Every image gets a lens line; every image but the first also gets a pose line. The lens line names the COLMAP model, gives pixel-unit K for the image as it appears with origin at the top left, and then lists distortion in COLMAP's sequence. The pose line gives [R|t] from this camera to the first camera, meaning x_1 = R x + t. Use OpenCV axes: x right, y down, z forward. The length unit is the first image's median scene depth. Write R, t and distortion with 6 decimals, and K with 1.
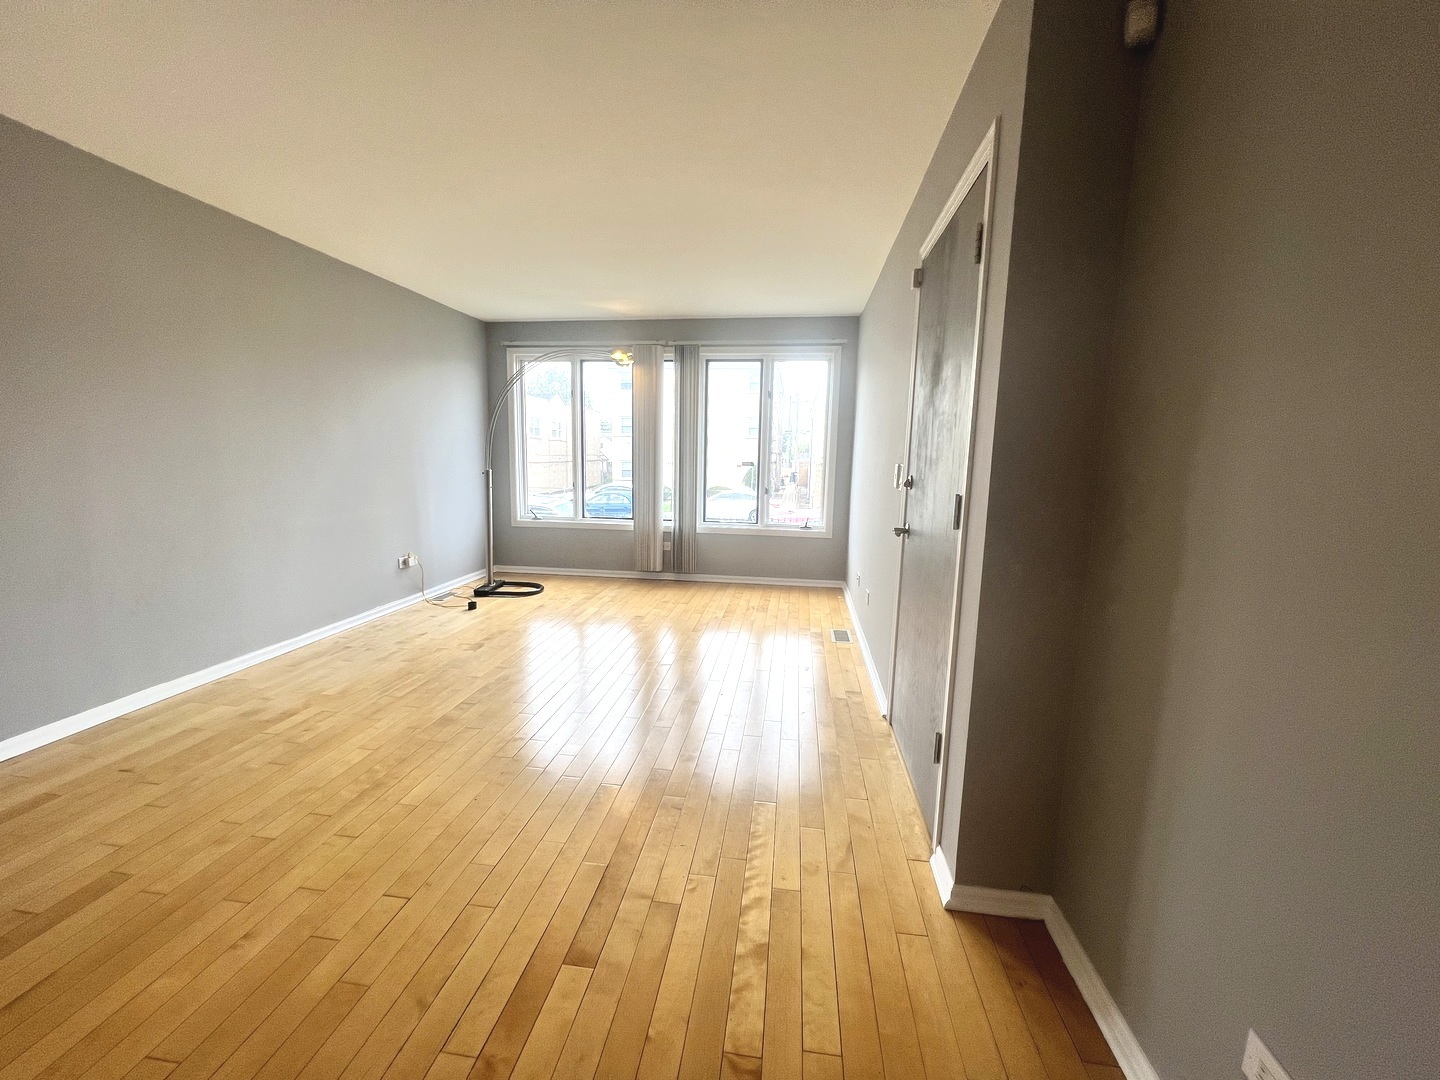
lens RADIAL K [[578.9, 0, 715.6], [0, 578.9, 544.0], [0, 0, 1]] dist [-0.001989, 0.000501]
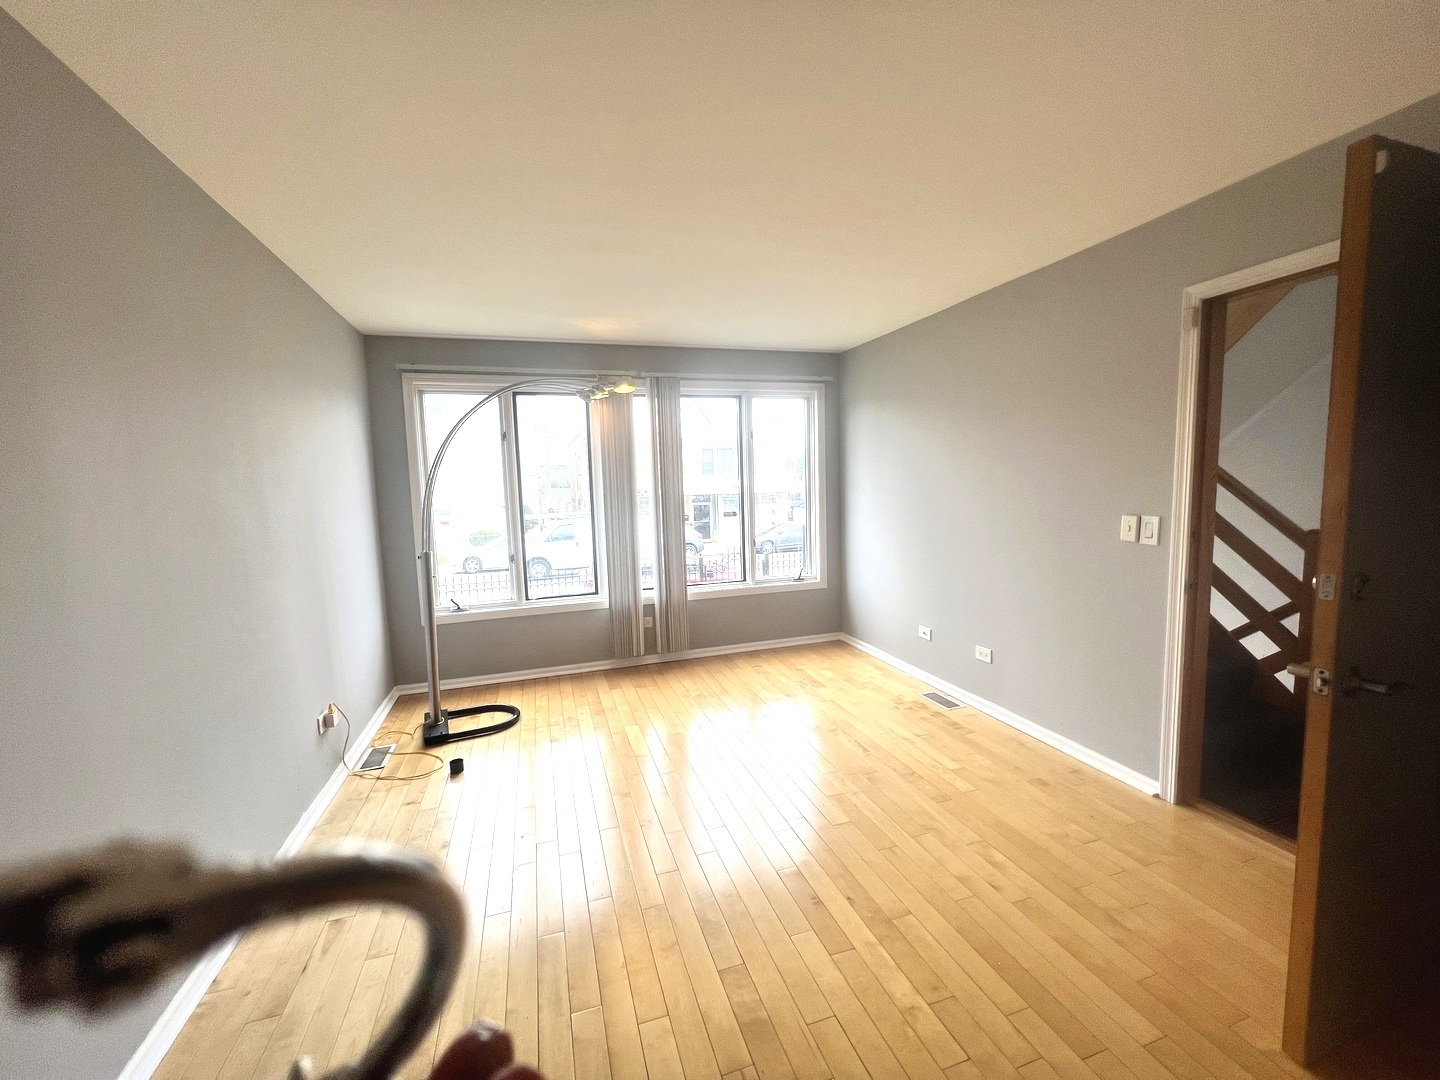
lens RADIAL K [[578.9, 0, 715.6], [0, 578.9, 544.0], [0, 0, 1]] dist [-0.001989, 0.000501]
pose [[0.901334, -0.090910, 0.423477, -0.340360], [0.113446, 0.993142, -0.028257, -0.072819], [-0.418004, 0.073511, 0.905466, 0.228844]]
